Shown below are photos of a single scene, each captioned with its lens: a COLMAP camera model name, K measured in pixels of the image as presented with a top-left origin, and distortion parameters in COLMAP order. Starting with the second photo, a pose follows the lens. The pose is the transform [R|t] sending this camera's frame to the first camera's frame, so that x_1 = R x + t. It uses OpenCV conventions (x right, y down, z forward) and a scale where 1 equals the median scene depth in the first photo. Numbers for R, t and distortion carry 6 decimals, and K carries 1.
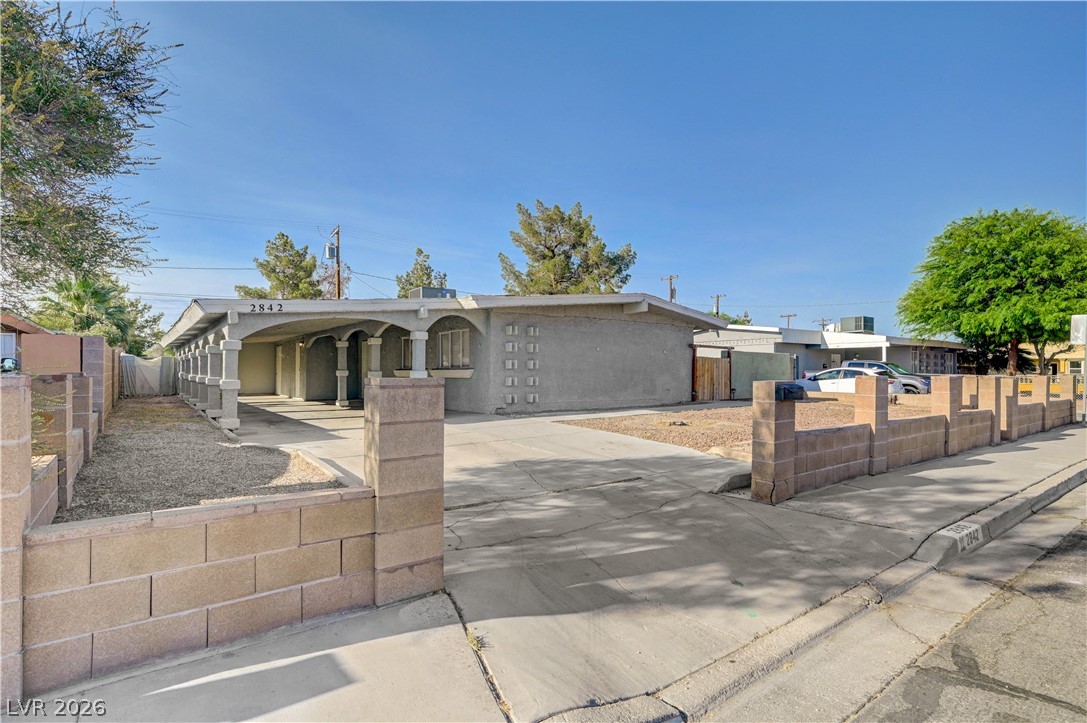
lens RADIAL K [[535.7, 0, 540.2], [0, 535.7, 366.2], [0, 0, 1]] dist [0.002294, 0.000056]
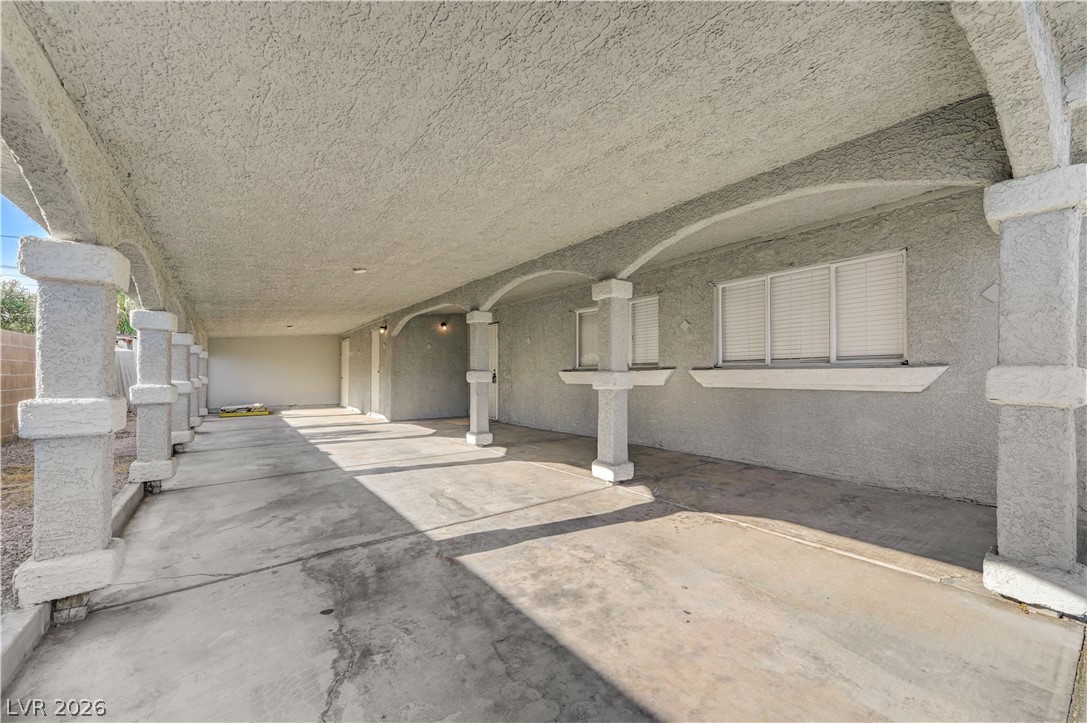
lens RADIAL K [[428.2, 0, 543.2], [0, 428.2, 368.3], [0, 0, 1]] dist [0.007059, -0.000208]
pose [[0.999964, -0.001572, -0.008386, -0.250367], [0.001524, 0.999983, -0.005668, 0.006028], [0.008395, 0.005655, 0.999949, 0.492624]]
